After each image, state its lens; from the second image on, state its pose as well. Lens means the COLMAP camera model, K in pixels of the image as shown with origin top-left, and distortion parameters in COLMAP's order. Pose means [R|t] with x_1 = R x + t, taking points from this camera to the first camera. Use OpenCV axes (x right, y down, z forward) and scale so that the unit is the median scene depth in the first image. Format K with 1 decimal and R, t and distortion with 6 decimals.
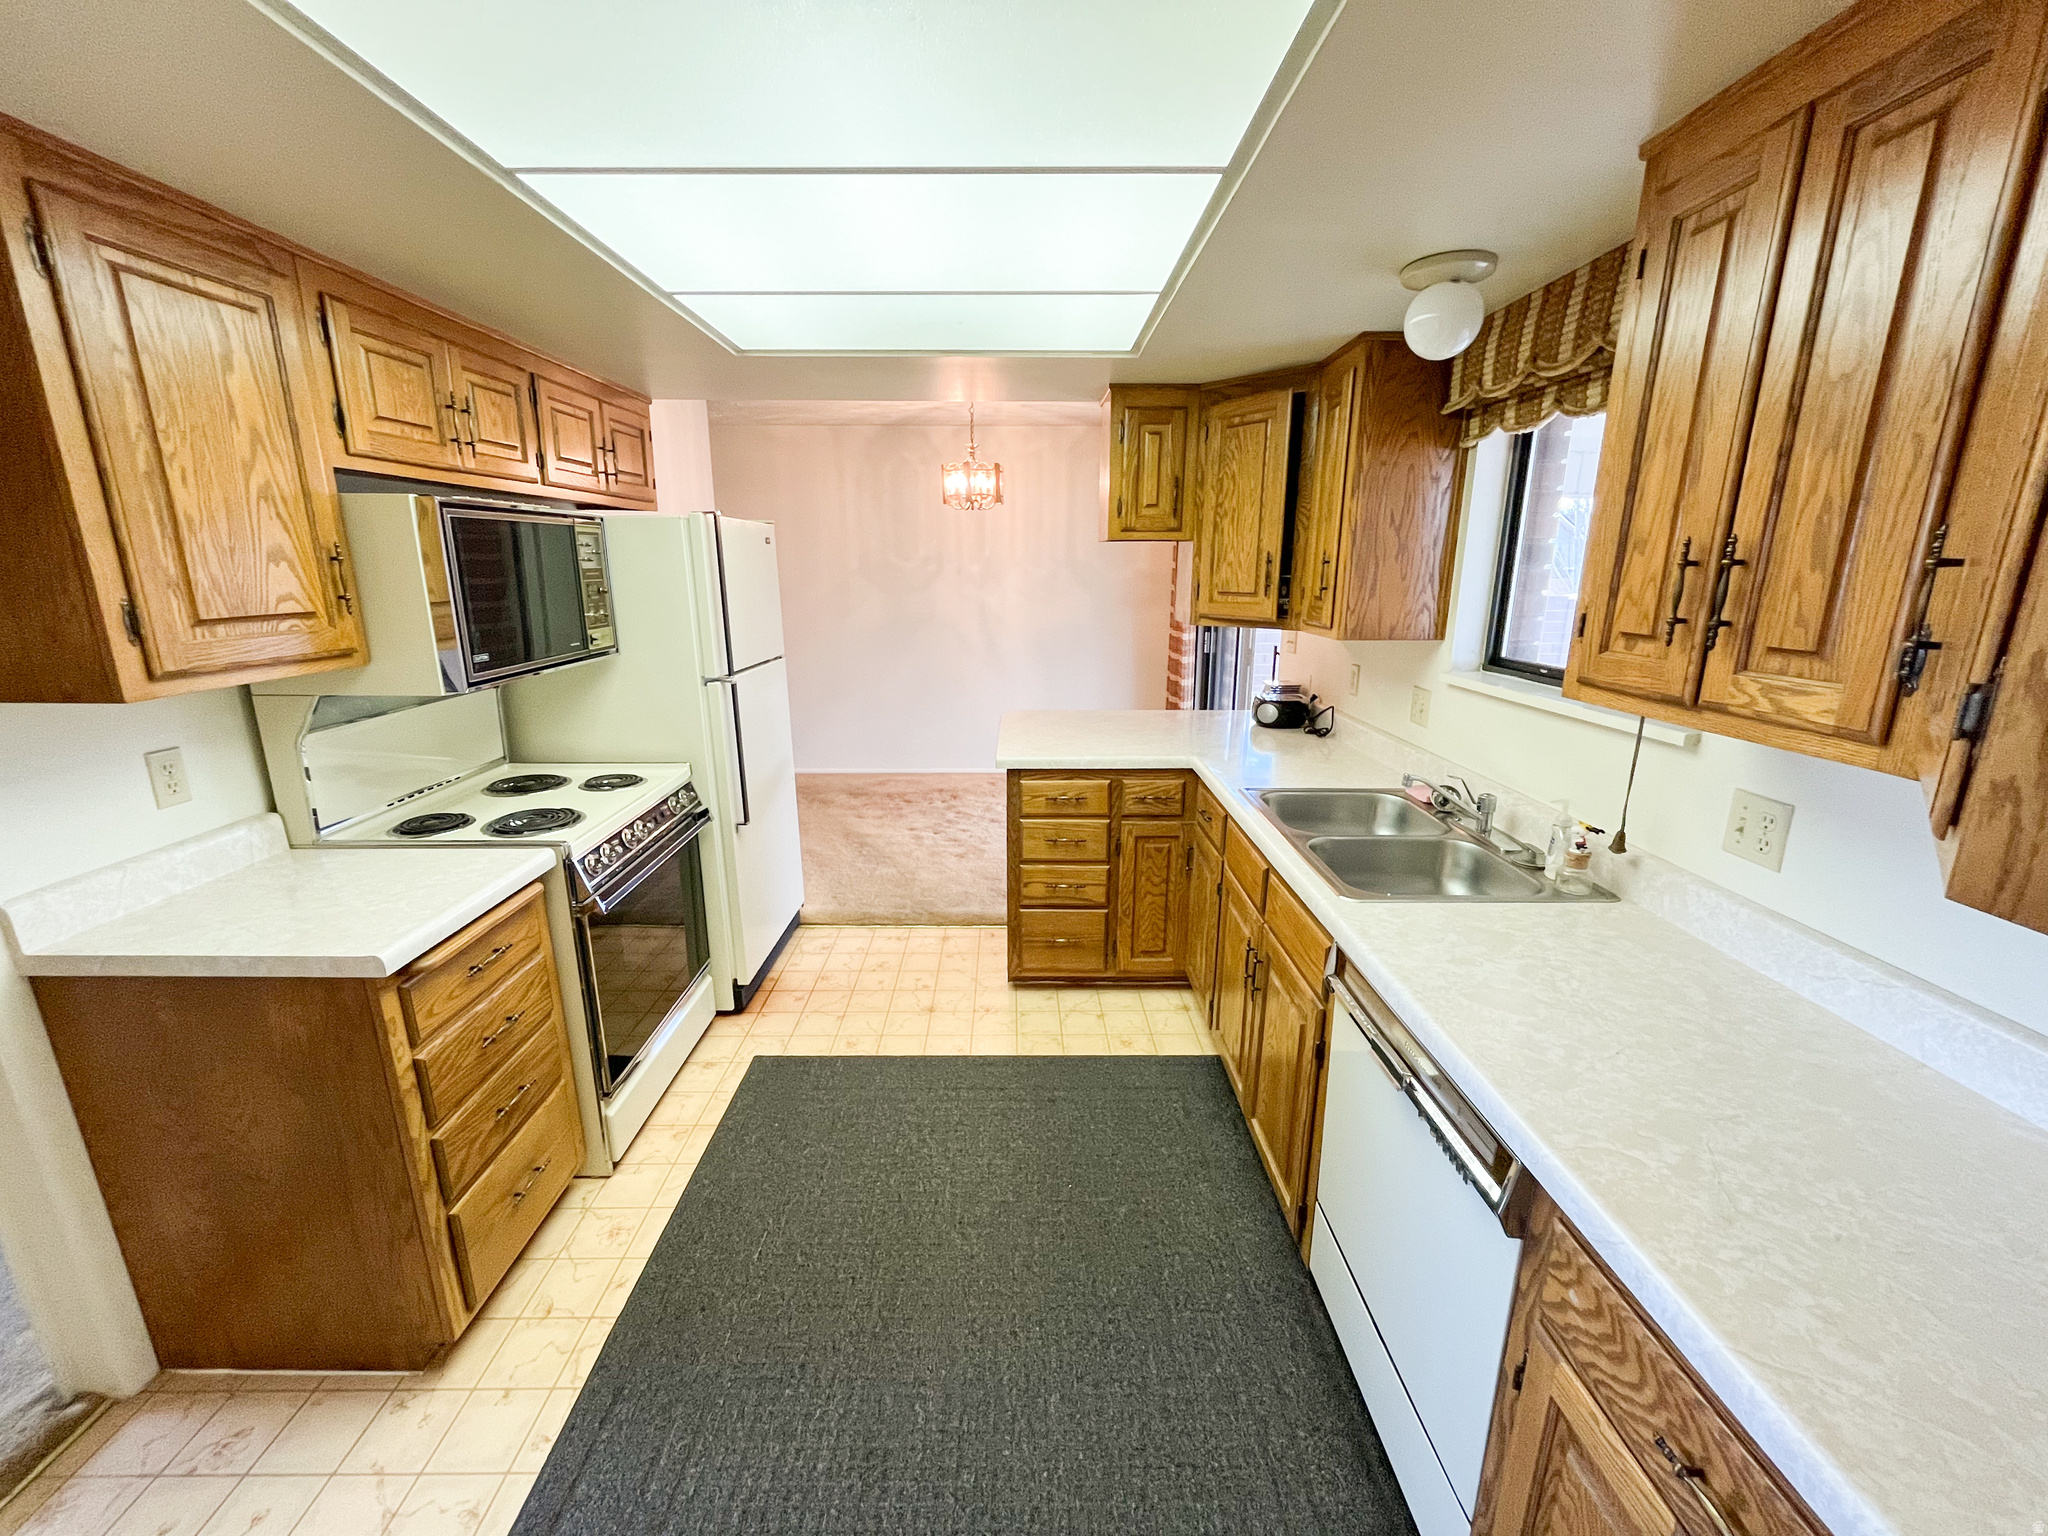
lens RADIAL K [[822.4, 0, 1019.0], [0, 822.4, 773.8], [0, 0, 1]] dist [-0.002300, -0.000044]
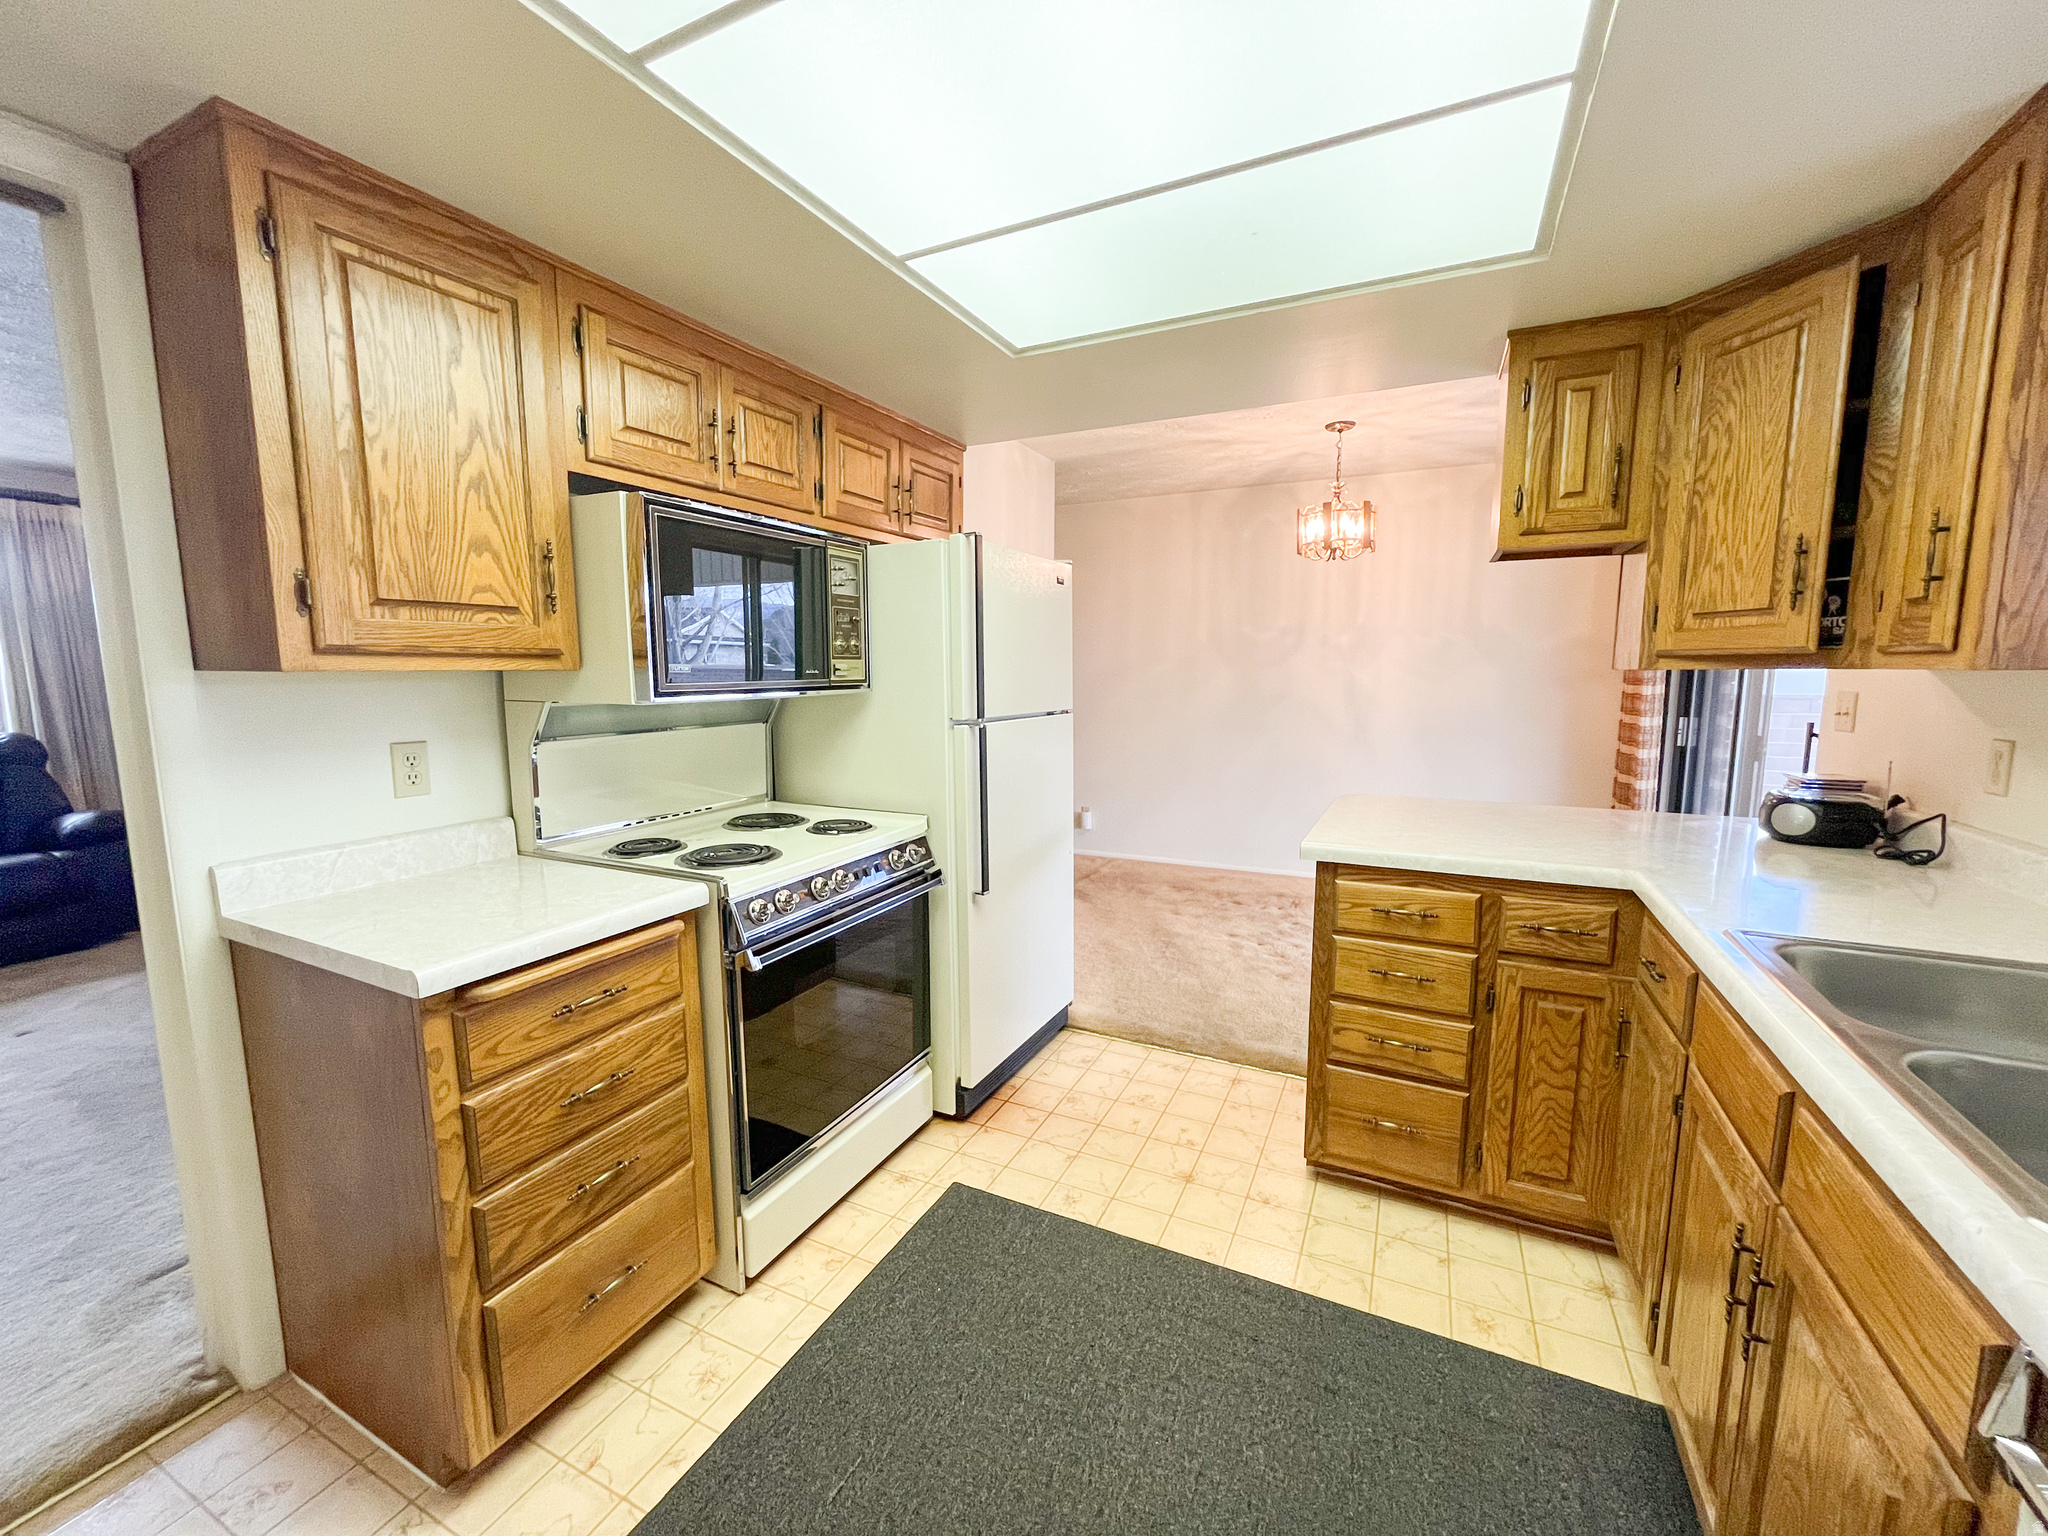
lens RADIAL K [[822.4, 0, 1019.0], [0, 822.4, 773.8], [0, 0, 1]] dist [-0.002300, -0.000044]
pose [[0.893030, 0.053891, -0.446758, 0.074846], [-0.108302, 0.989360, -0.097143, 0.017650], [0.436769, 0.135136, 0.889365, 0.254554]]
